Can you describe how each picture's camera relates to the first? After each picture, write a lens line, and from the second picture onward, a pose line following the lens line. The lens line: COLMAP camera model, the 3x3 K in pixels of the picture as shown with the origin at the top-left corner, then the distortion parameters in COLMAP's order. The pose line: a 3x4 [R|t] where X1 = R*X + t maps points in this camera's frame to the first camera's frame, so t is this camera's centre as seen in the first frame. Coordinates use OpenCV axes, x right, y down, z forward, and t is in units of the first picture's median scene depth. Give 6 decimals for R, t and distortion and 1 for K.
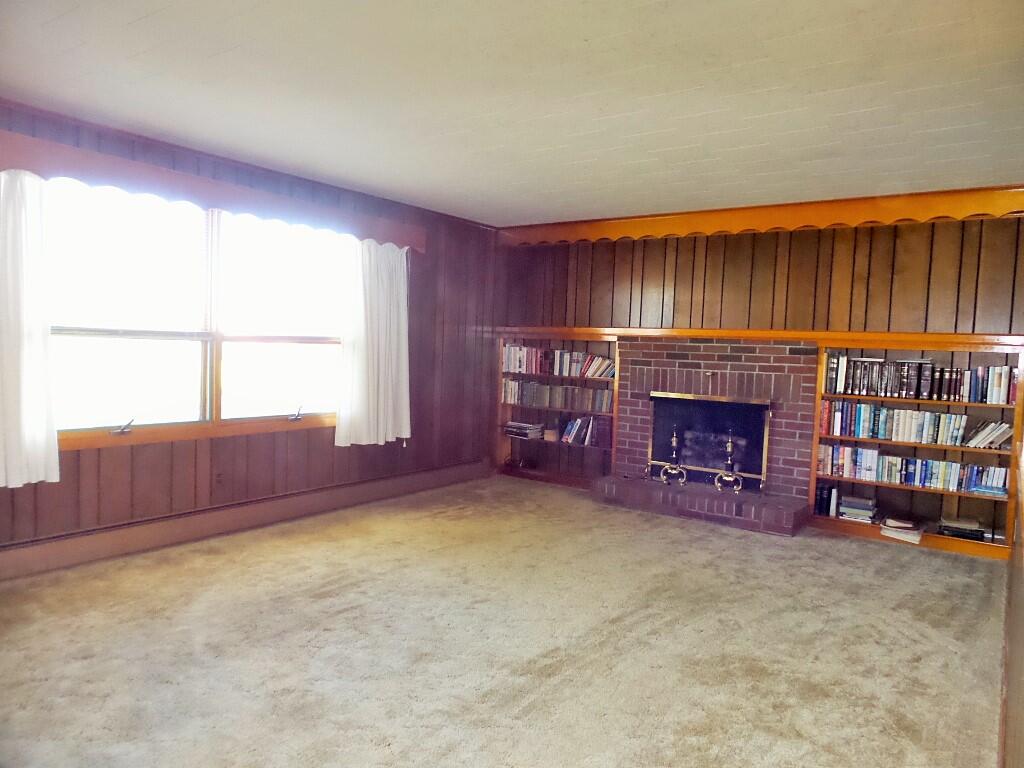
lens RADIAL K [[702.1, 0, 501.2], [0, 702.1, 389.7], [0, 0, 1]] dist [-0.010041, 0.008040]
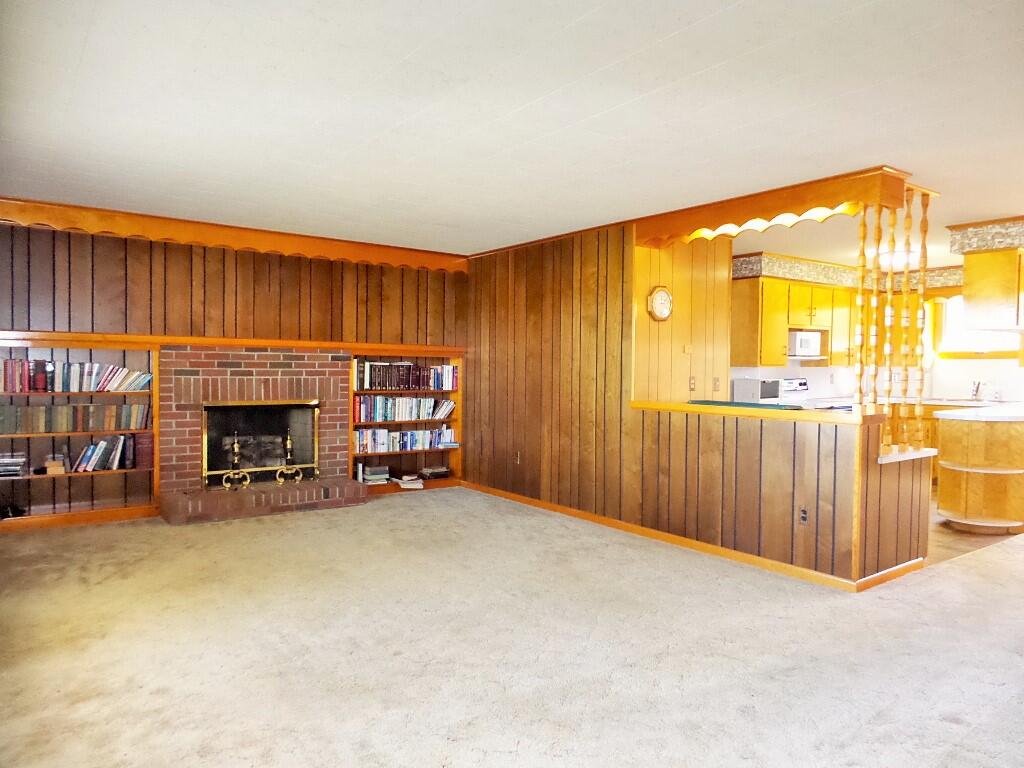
lens RADIAL K [[702.1, 0, 509.7], [0, 702.1, 391.4], [0, 0, 1]] dist [-0.010041, 0.008040]
pose [[0.286770, -0.057564, 0.956269, -0.683989], [0.061798, 0.997226, 0.041497, -0.028913], [-0.956004, 0.047195, 0.289532, 0.349984]]
